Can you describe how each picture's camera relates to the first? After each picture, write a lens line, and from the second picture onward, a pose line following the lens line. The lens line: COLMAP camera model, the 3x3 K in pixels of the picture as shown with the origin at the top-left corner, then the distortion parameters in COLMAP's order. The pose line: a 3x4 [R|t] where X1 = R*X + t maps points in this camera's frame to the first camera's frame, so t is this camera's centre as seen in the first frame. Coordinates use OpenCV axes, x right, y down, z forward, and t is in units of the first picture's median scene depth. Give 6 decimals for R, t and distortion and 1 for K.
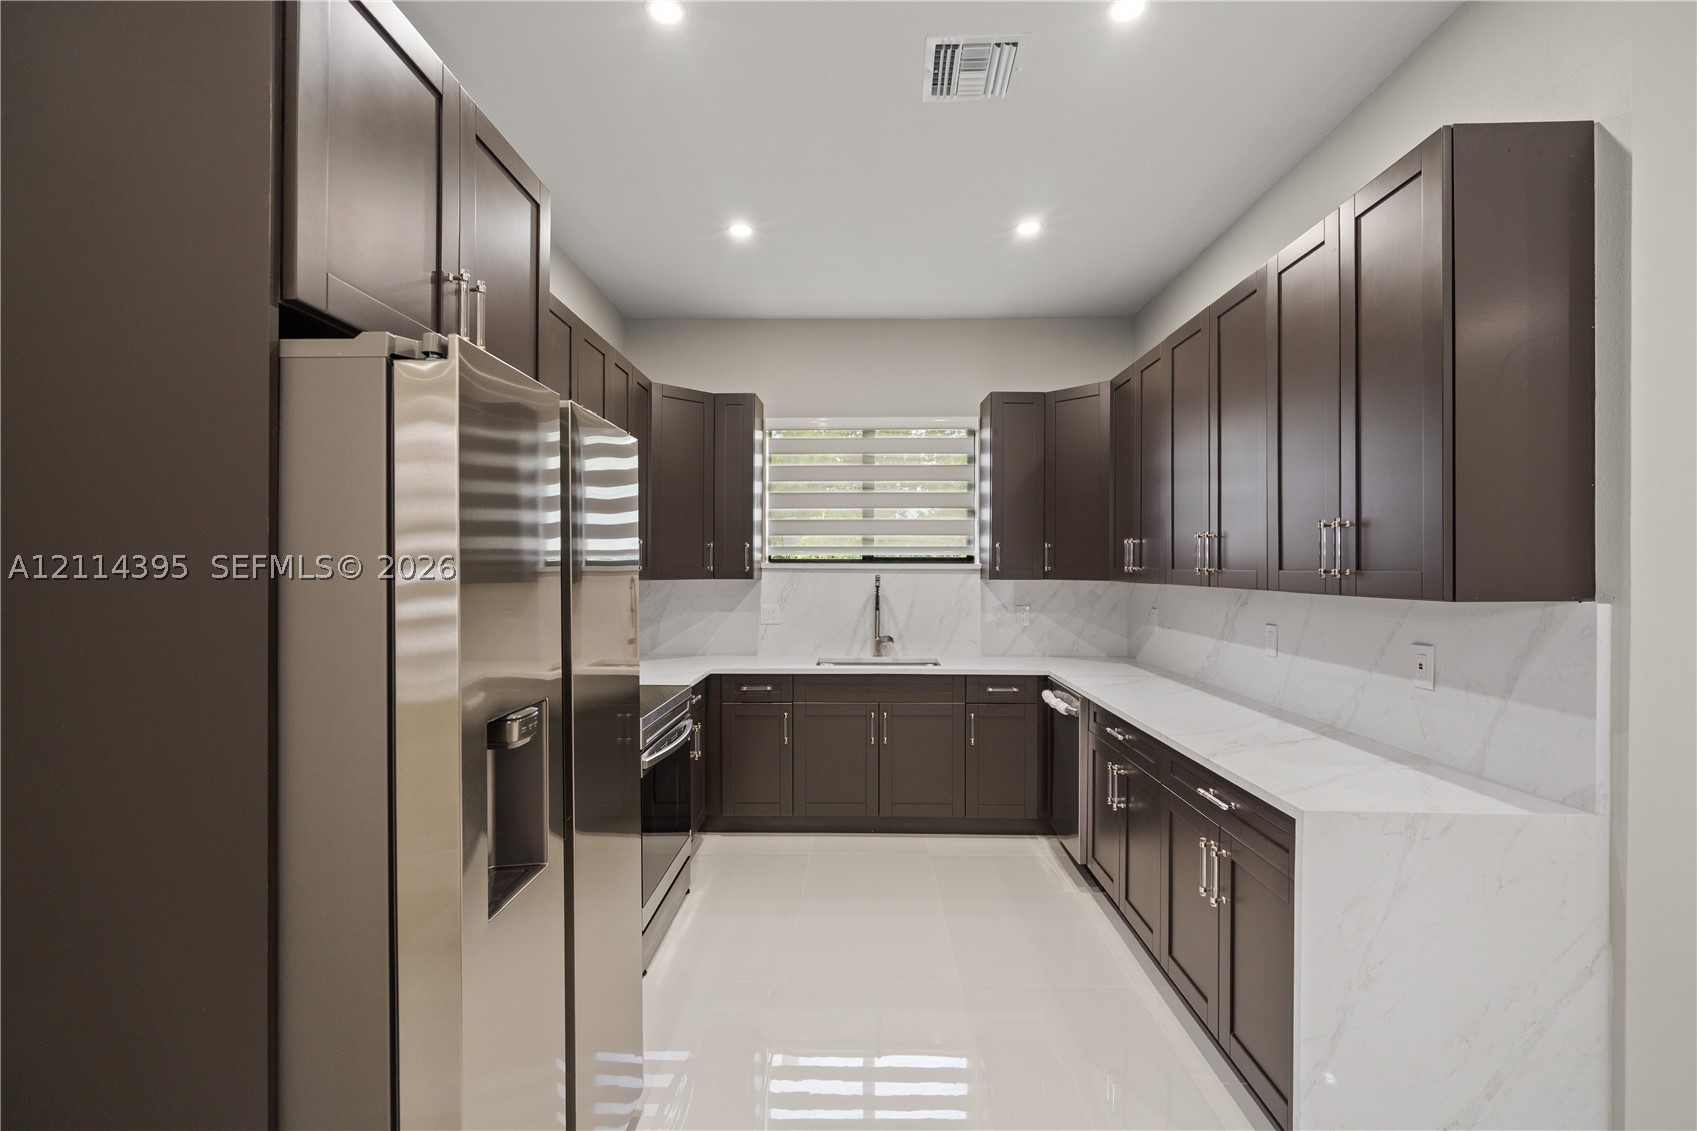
lens RADIAL K [[771.0, 0, 844.2], [0, 771.0, 575.7], [0, 0, 1]] dist [-0.001735, 0.000486]
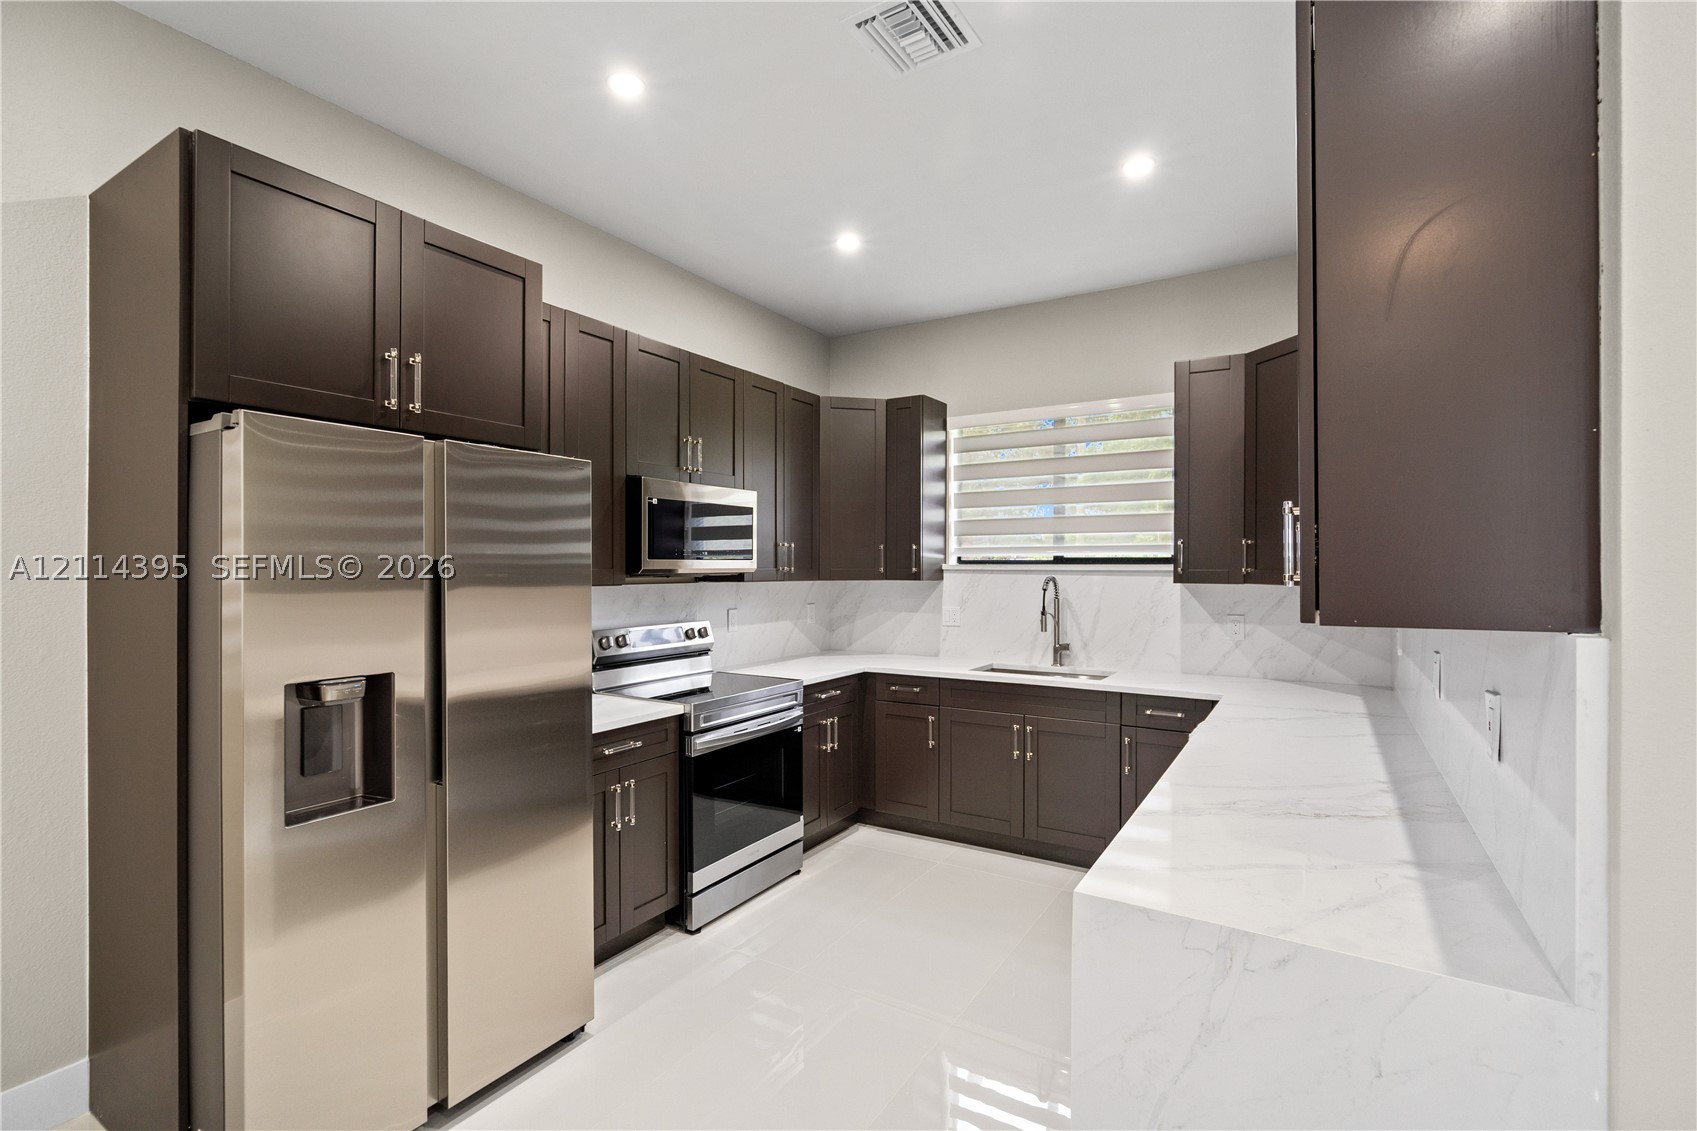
lens RADIAL K [[767.7, 0, 848.5], [0, 767.7, 565.5], [0, 0, 1]] dist [-0.002124, 0.000152]
pose [[0.863627, -0.001945, -0.504128, 0.305804], [-0.004516, 0.999923, -0.011594, -0.002982], [0.504112, 0.012290, 0.863551, 0.088484]]
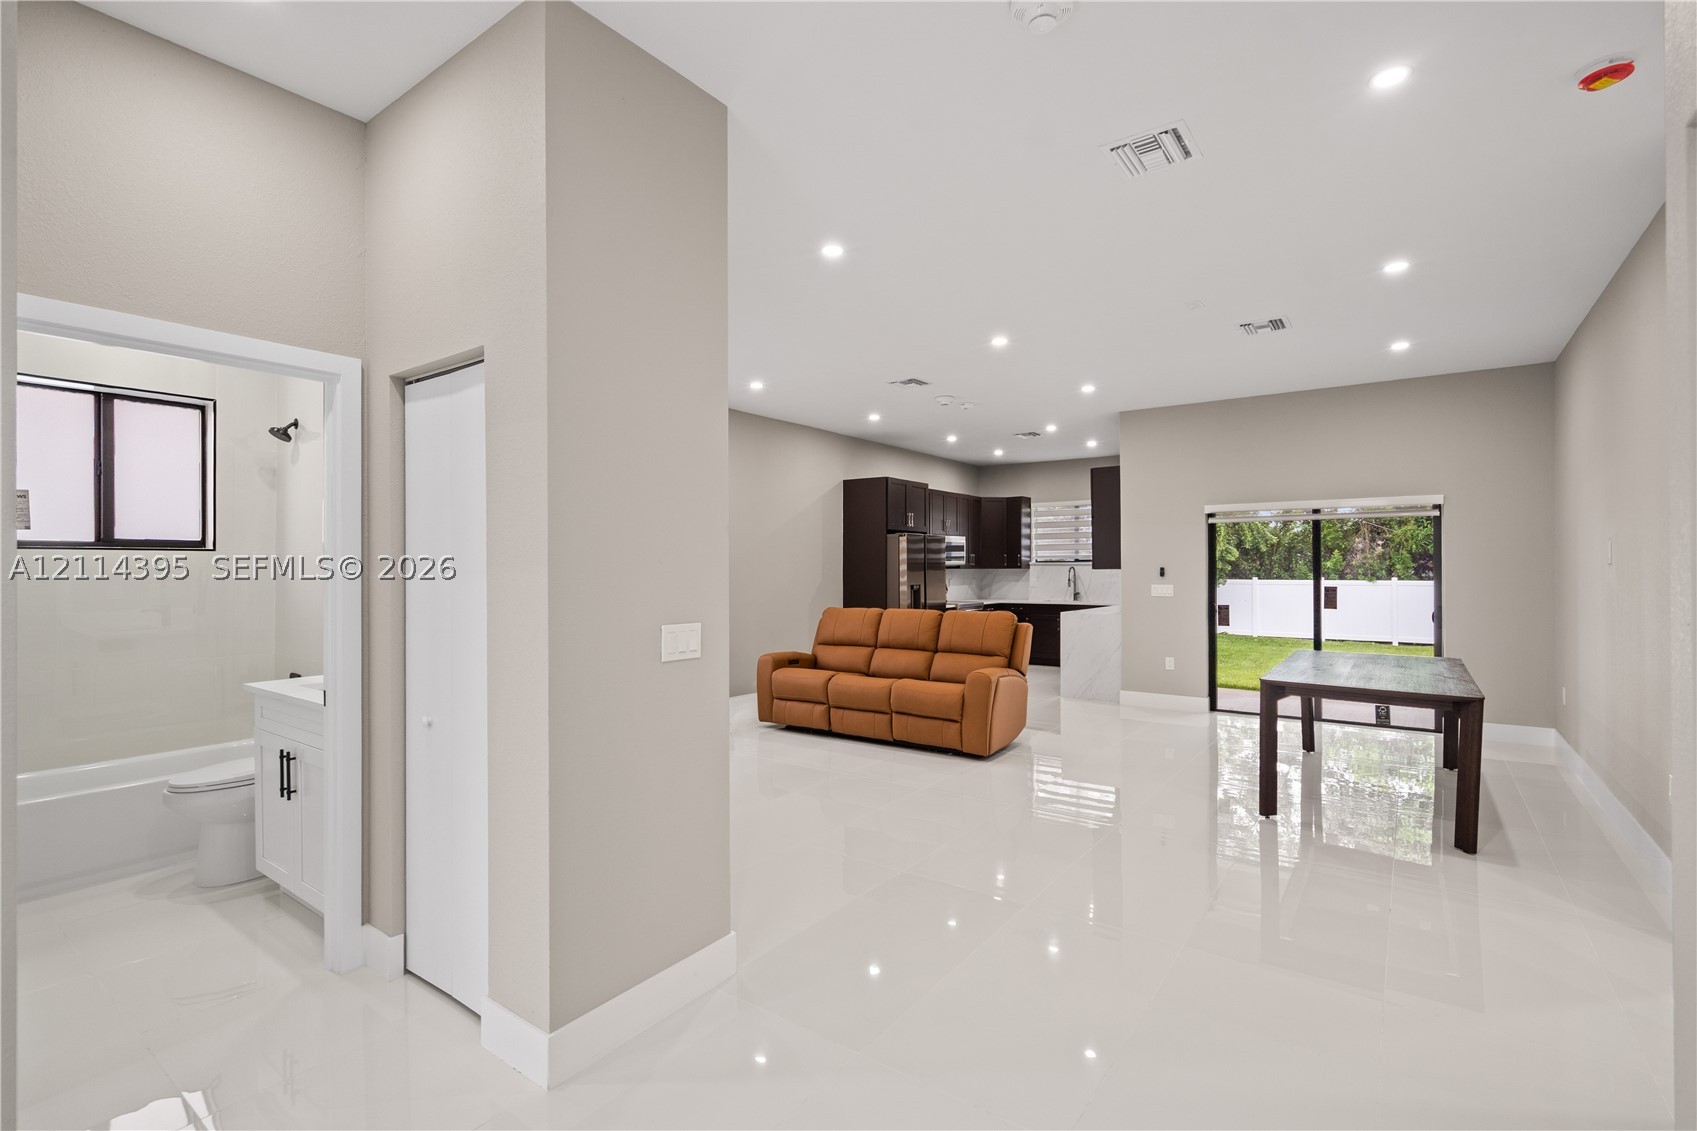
lens RADIAL K [[778.9, 0, 844.7], [0, 778.9, 563.7], [0, 0, 1]] dist [-0.003948, 0.000092]
pose [[0.819926, -0.008430, -0.572407, 0.893807], [-0.000764, 0.999875, -0.015820, 0.030330], [0.572469, 0.013408, 0.819817, -1.485703]]
